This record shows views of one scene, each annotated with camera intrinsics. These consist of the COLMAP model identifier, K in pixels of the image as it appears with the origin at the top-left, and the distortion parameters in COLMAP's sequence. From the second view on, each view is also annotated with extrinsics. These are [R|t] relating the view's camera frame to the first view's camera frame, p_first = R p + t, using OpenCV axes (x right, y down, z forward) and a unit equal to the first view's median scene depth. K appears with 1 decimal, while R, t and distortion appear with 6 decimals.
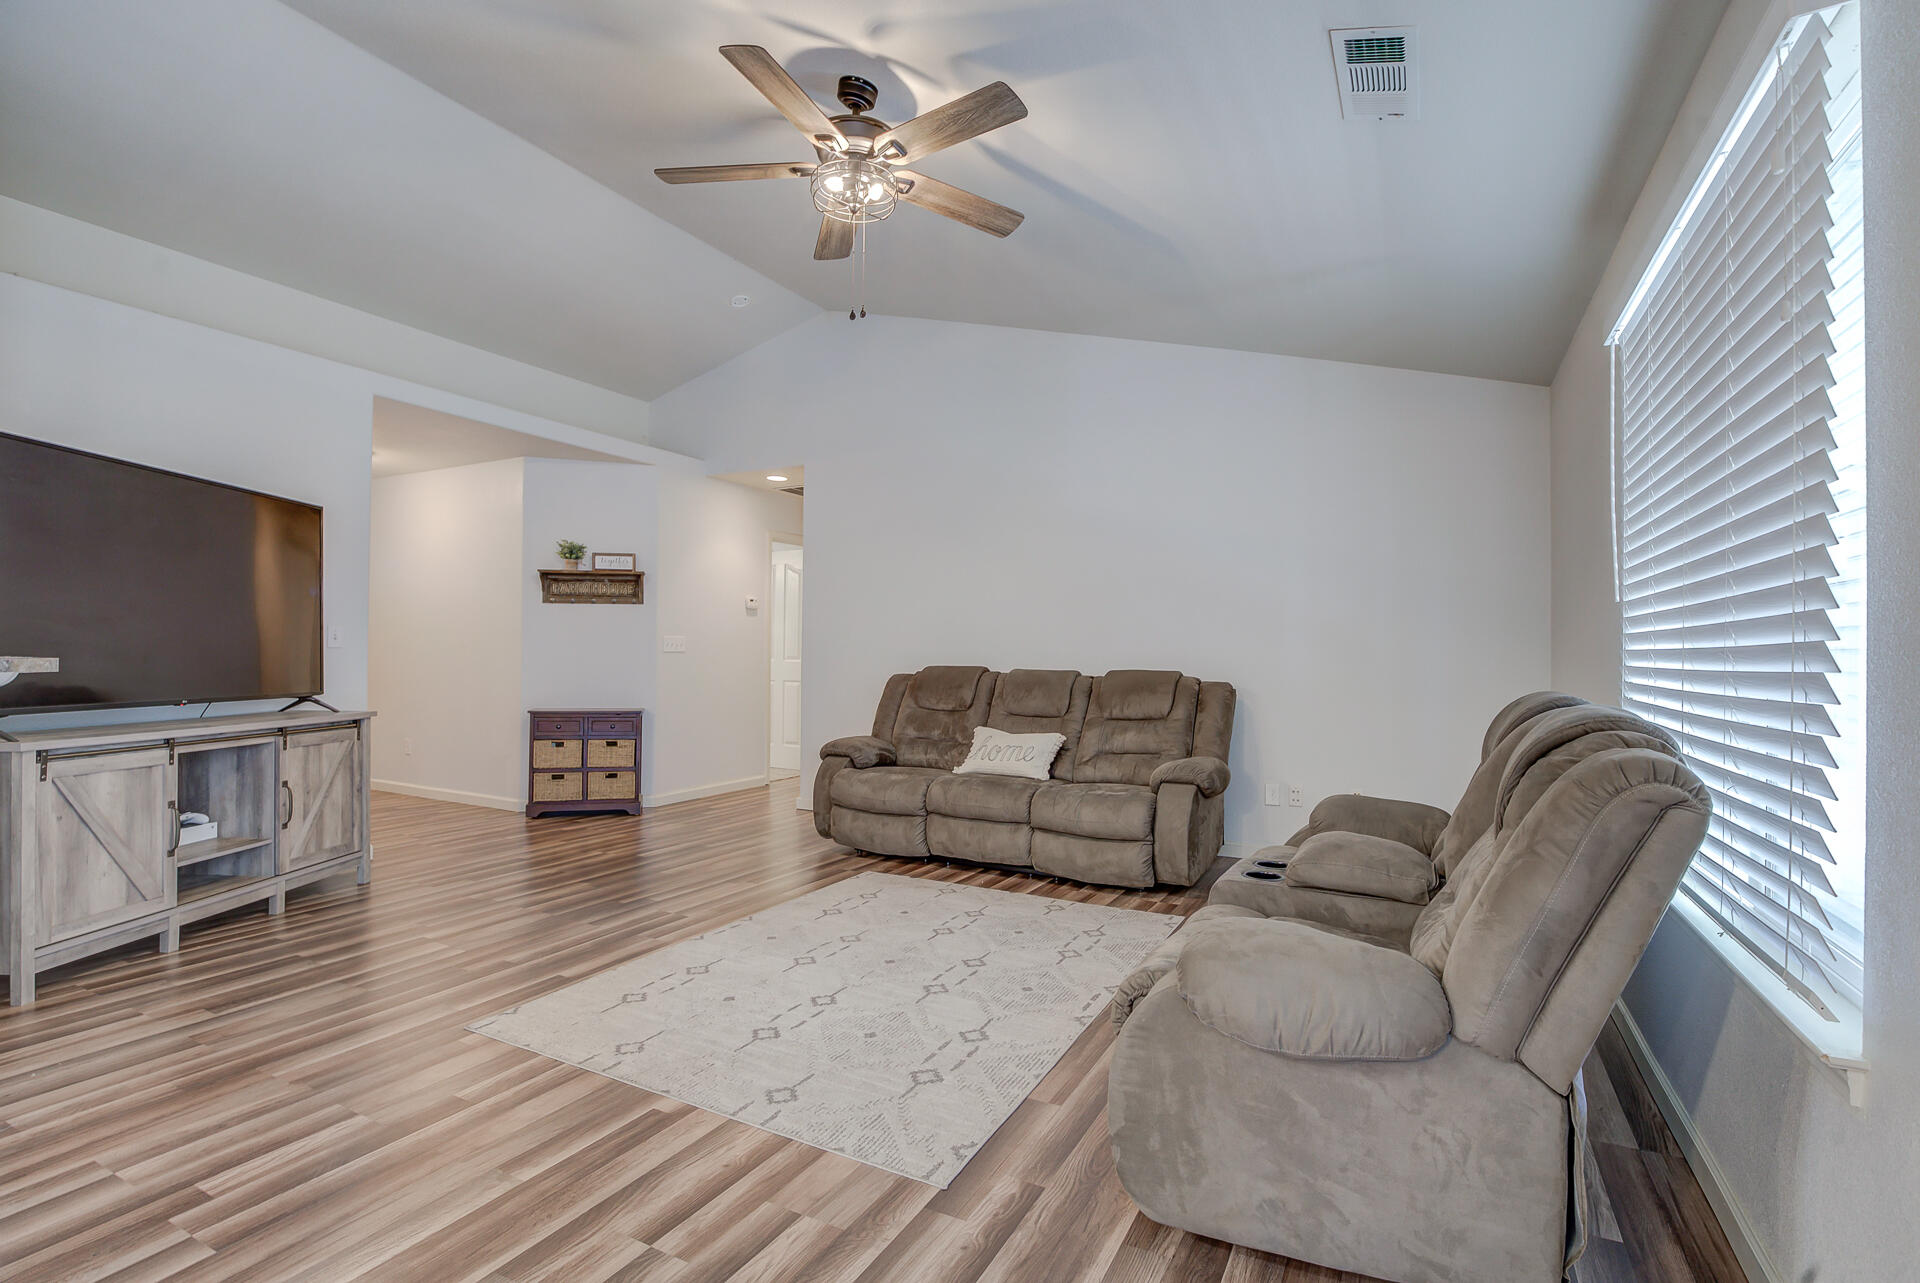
lens RADIAL K [[894.3, 0, 898.2], [0, 894.3, 630.8], [0, 0, 1]] dist [-0.035940, 0.000220]
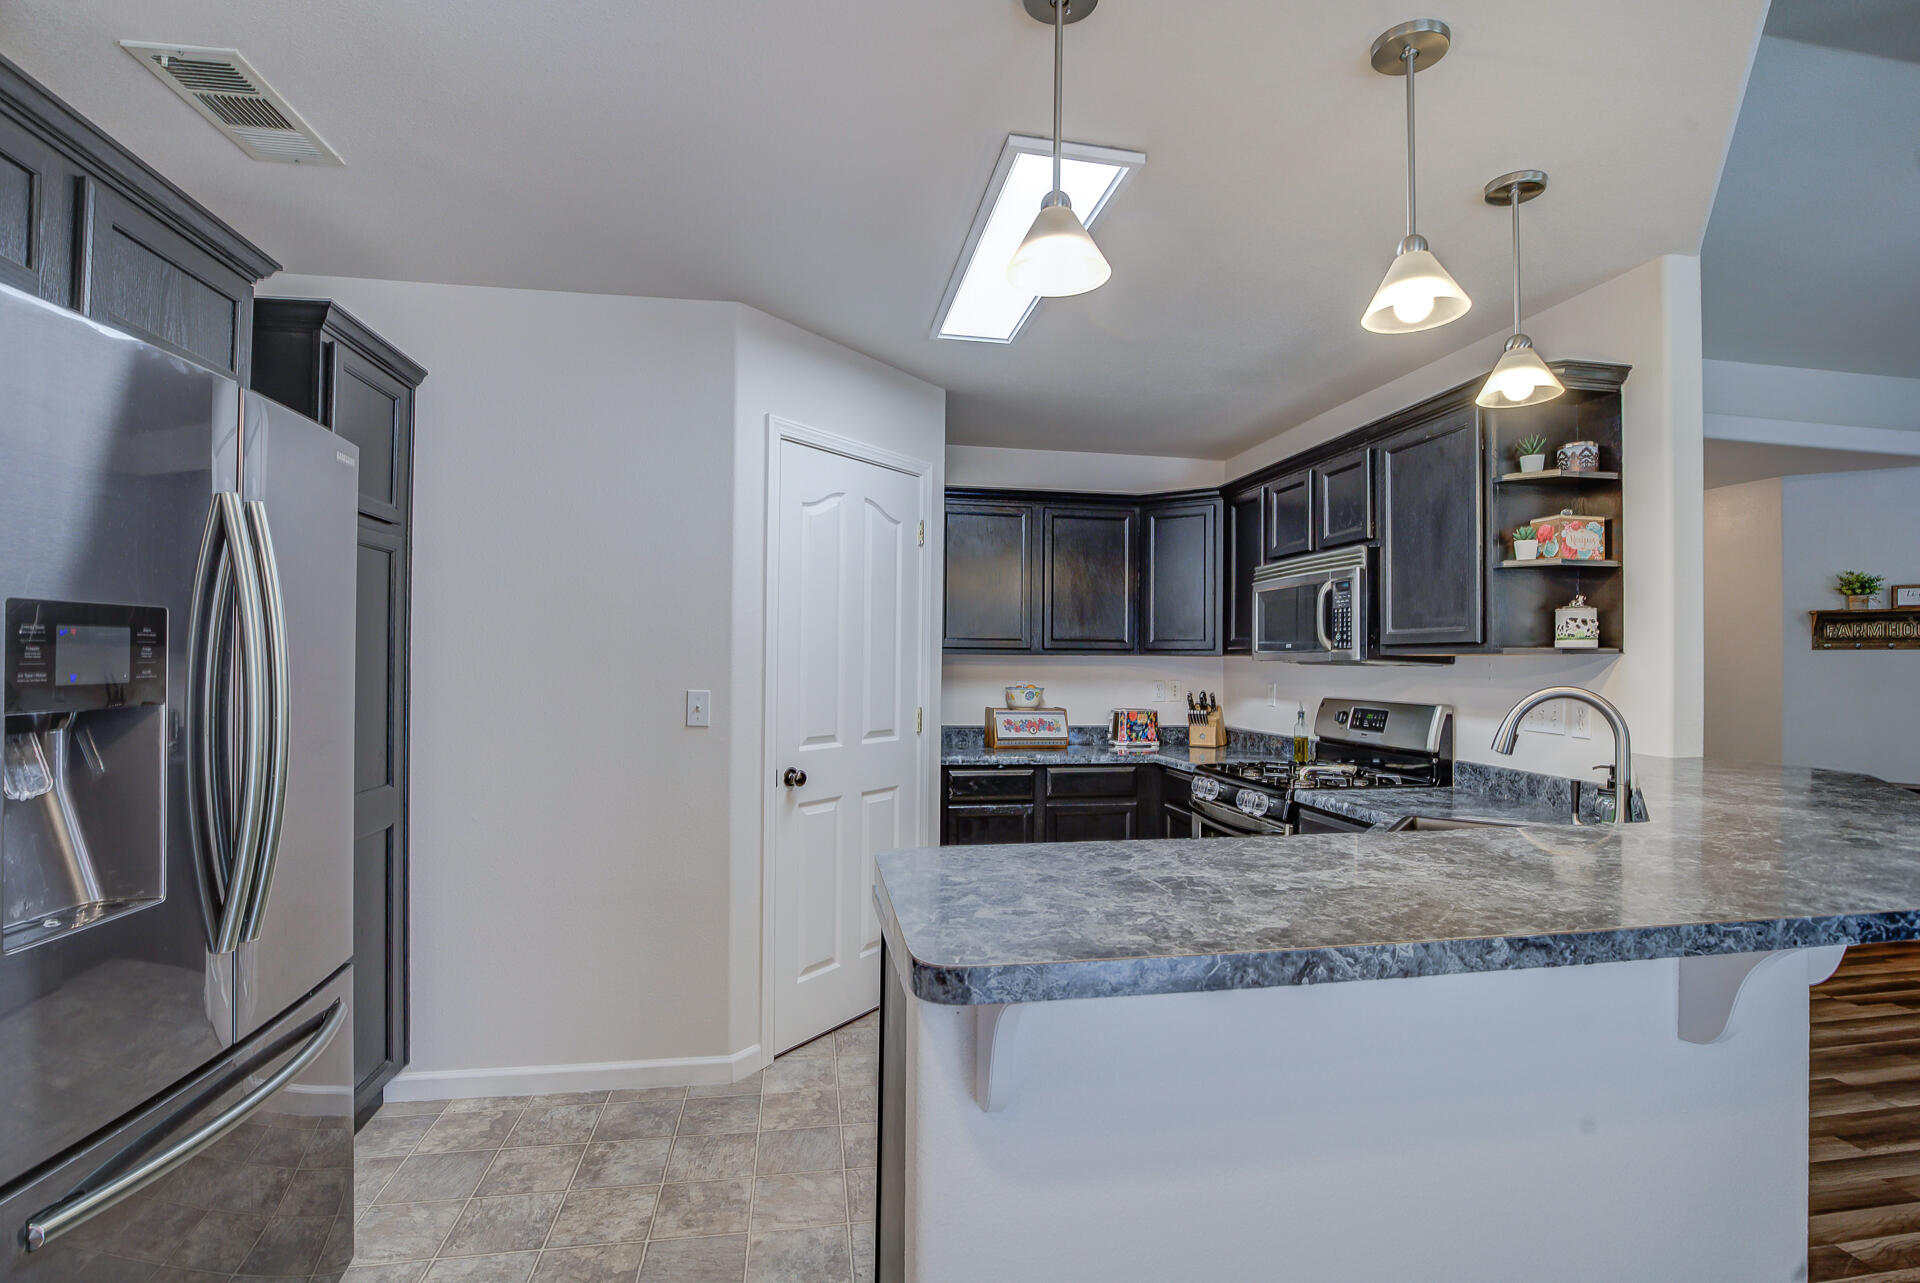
lens RADIAL K [[898.8, 0, 1008.0], [0, 898.8, 646.3], [0, 0, 1]] dist [-0.013787, 0.000668]
pose [[0.628423, -0.012851, -0.777766, -0.233991], [0.007773, 0.999917, -0.010242, -0.032789], [0.777833, 0.000391, 0.628471, -0.110585]]
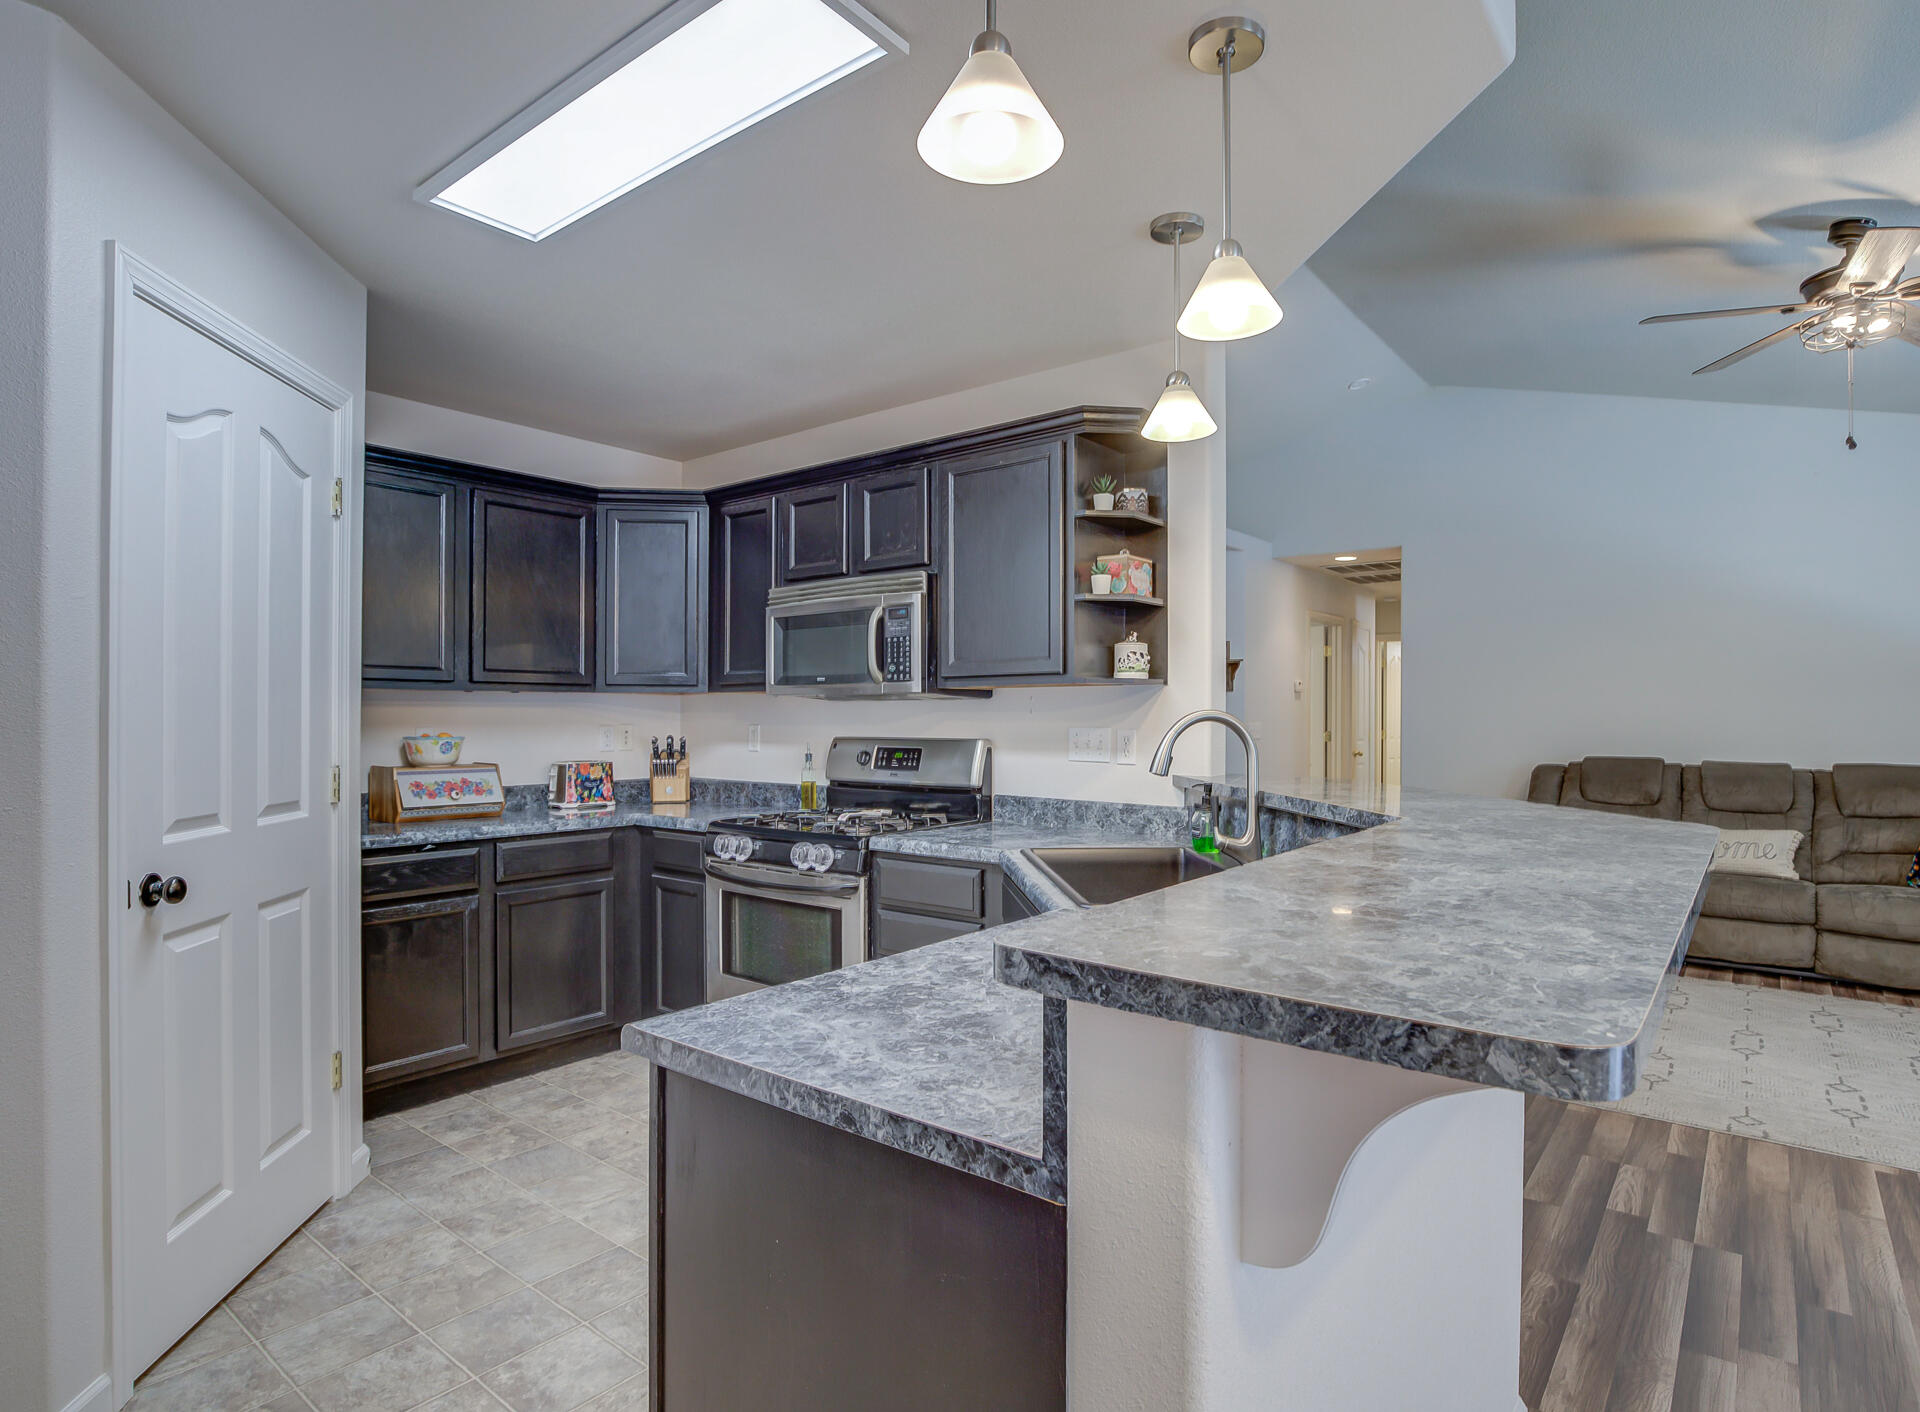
lens RADIAL K [[985.9, 0, 1005.2], [0, 985.9, 708.5], [0, 0, 1]] dist [-0.018794, 0.001168]
pose [[0.982173, -0.007625, -0.187825, -0.343906], [0.009707, 0.999901, 0.010167, -0.026294], [0.187729, -0.011809, 0.982150, -0.136248]]
